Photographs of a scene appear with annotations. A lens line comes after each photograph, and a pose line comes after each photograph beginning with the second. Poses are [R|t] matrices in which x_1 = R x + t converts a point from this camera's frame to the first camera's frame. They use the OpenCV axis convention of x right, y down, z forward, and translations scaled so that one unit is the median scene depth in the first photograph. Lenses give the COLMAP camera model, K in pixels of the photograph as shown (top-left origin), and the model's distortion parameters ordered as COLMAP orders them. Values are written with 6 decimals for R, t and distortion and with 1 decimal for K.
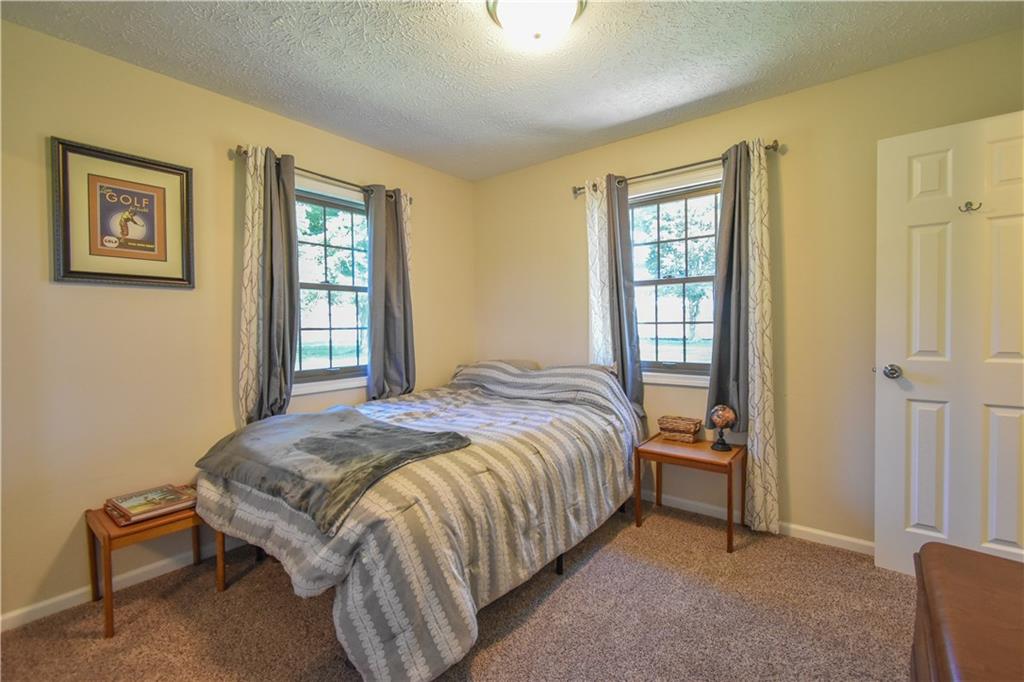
lens RADIAL K [[456.5, 0, 515.7], [0, 456.5, 339.1], [0, 0, 1]] dist [0.000936, -0.000021]
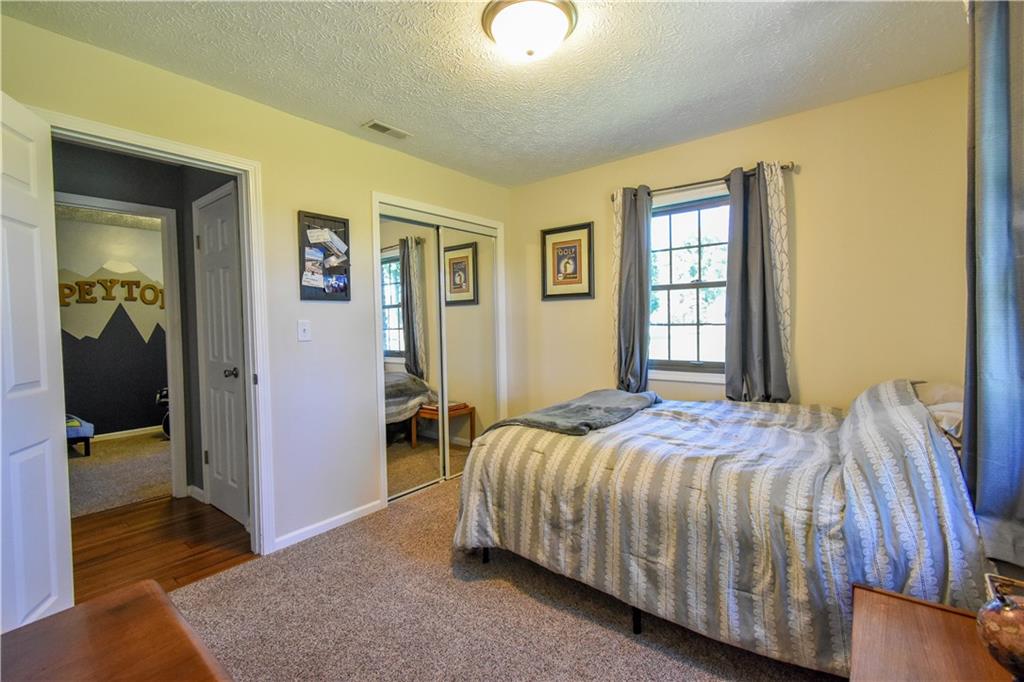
lens RADIAL K [[456.5, 0, 516.6], [0, 456.5, 333.9], [0, 0, 1]] dist [0.000936, -0.000021]
pose [[-0.018369, 0.033239, -0.999279, 0.913826], [-0.017144, 0.999290, 0.033555, -0.039061], [0.999684, 0.017748, -0.017786, 0.812302]]
